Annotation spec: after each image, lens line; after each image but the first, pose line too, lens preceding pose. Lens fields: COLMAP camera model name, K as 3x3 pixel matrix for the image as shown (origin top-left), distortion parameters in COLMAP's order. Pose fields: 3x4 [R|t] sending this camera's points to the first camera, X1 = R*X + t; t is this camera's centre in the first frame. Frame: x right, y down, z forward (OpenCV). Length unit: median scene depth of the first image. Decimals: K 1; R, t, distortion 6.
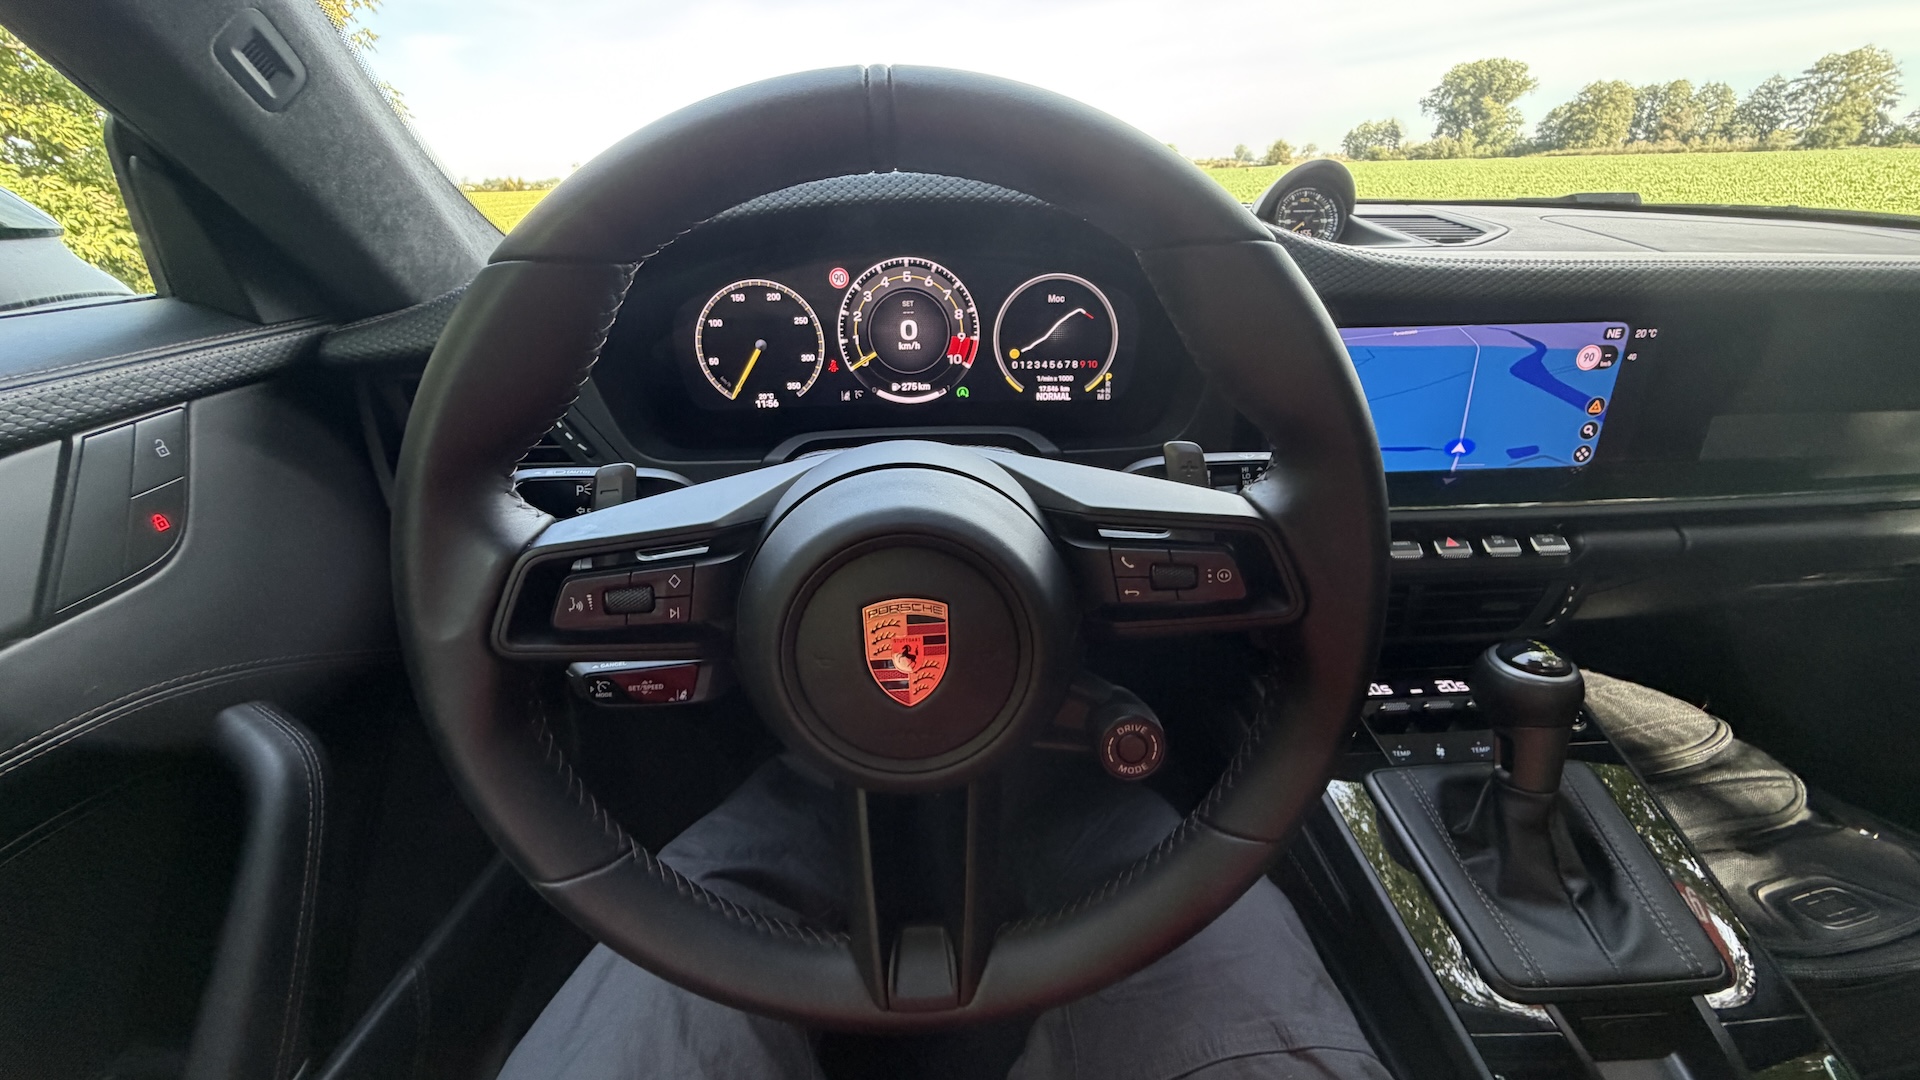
lens RADIAL K [[772.6, 0, 958.1], [0, 772.6, 537.2], [0, 0, 1]] dist [0.000945, 0.000021]
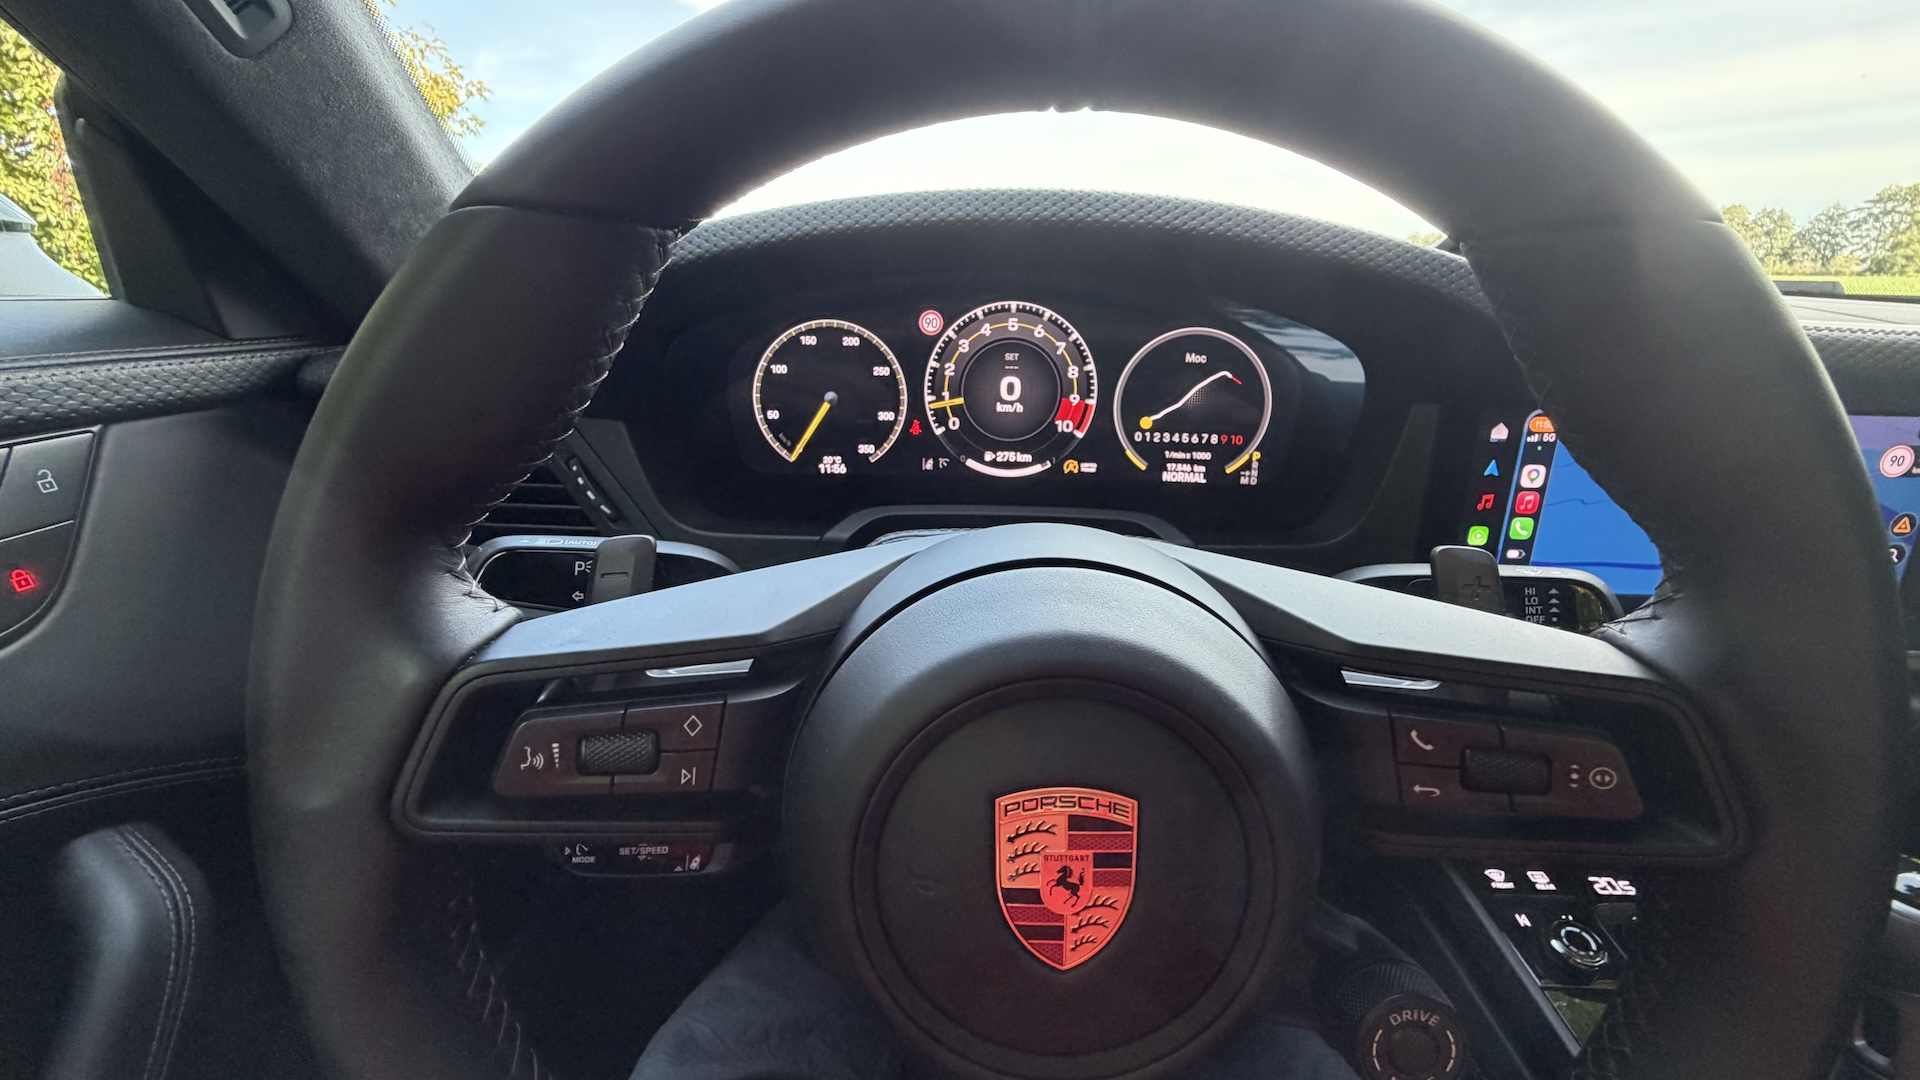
lens RADIAL K [[772.6, 0, 958.6], [0, 772.6, 535.9], [0, 0, 1]] dist [0.000945, 0.000021]
pose [[0.997369, 0.052693, -0.049788, -0.071054], [-0.057692, 0.992800, -0.104978, -0.024132], [0.043898, 0.107574, 0.993227, 0.203941]]
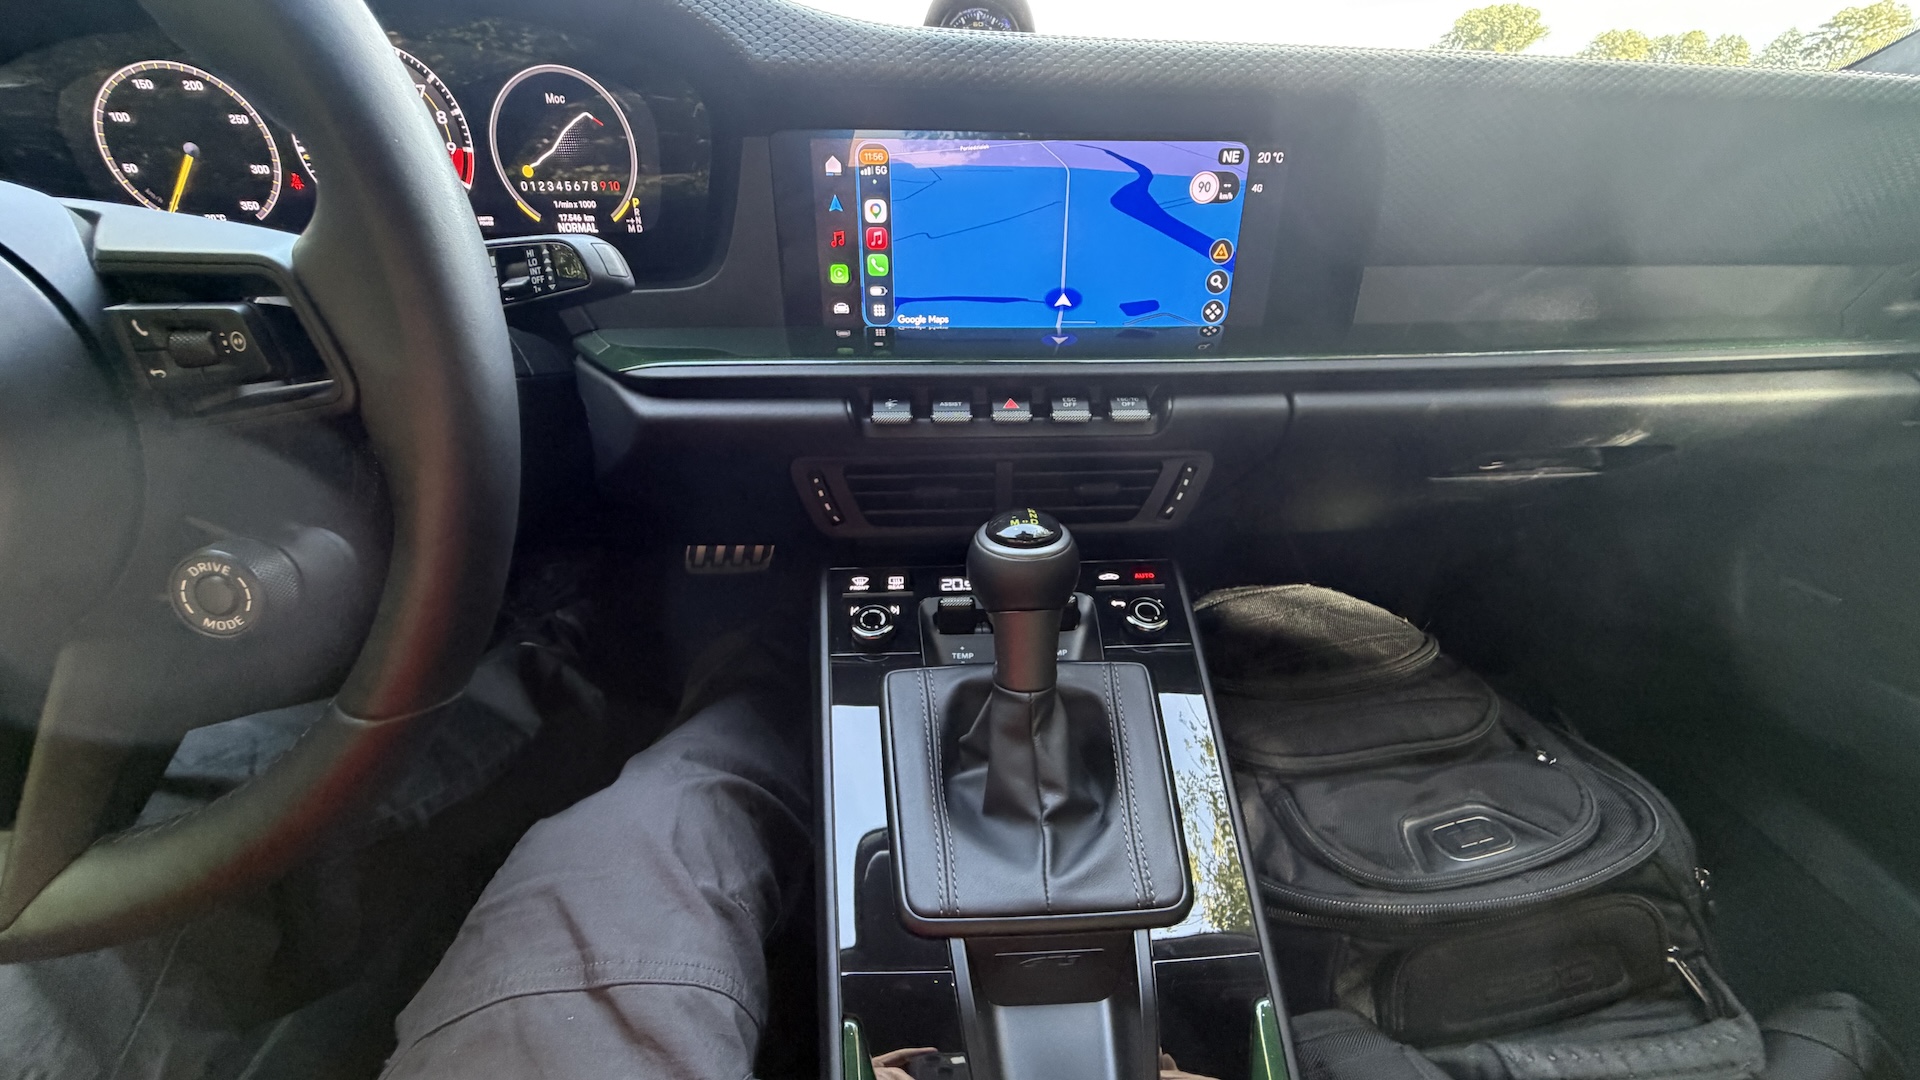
lens RADIAL K [[772.6, 0, 964.4], [0, 772.6, 539.4], [0, 0, 1]] dist [0.000945, 0.000021]
pose [[0.999784, 0.014245, 0.015106, 0.551808], [-0.015142, 0.998022, 0.061017, 0.097994], [-0.014207, -0.061232, 0.998022, 0.153116]]
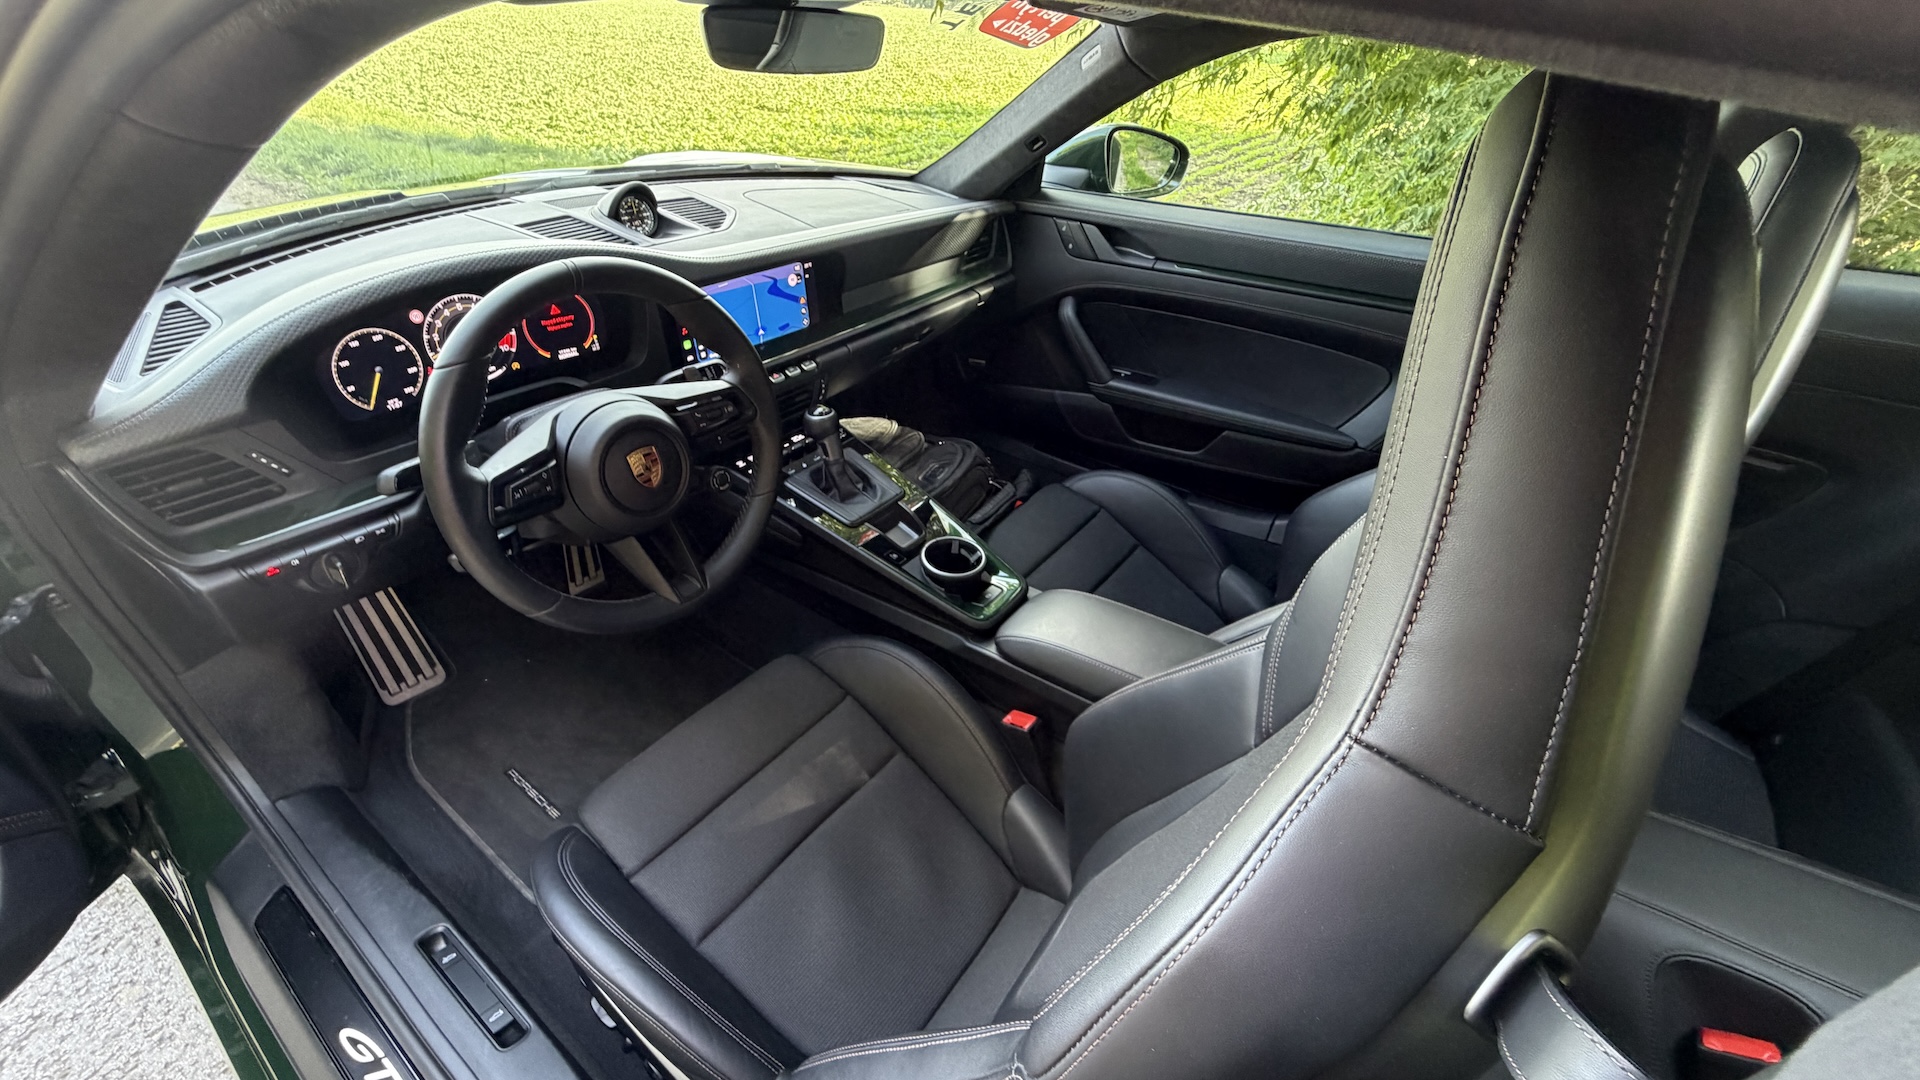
lens RADIAL K [[772.6, 0, 966.1], [0, 772.6, 552.4], [0, 0, 1]] dist [0.000945, 0.000021]
pose [[0.622265, -0.418219, 0.661725, -0.705355], [0.289968, 0.908336, 0.301404, -0.041933], [-0.727121, 0.004326, 0.686496, -0.927050]]
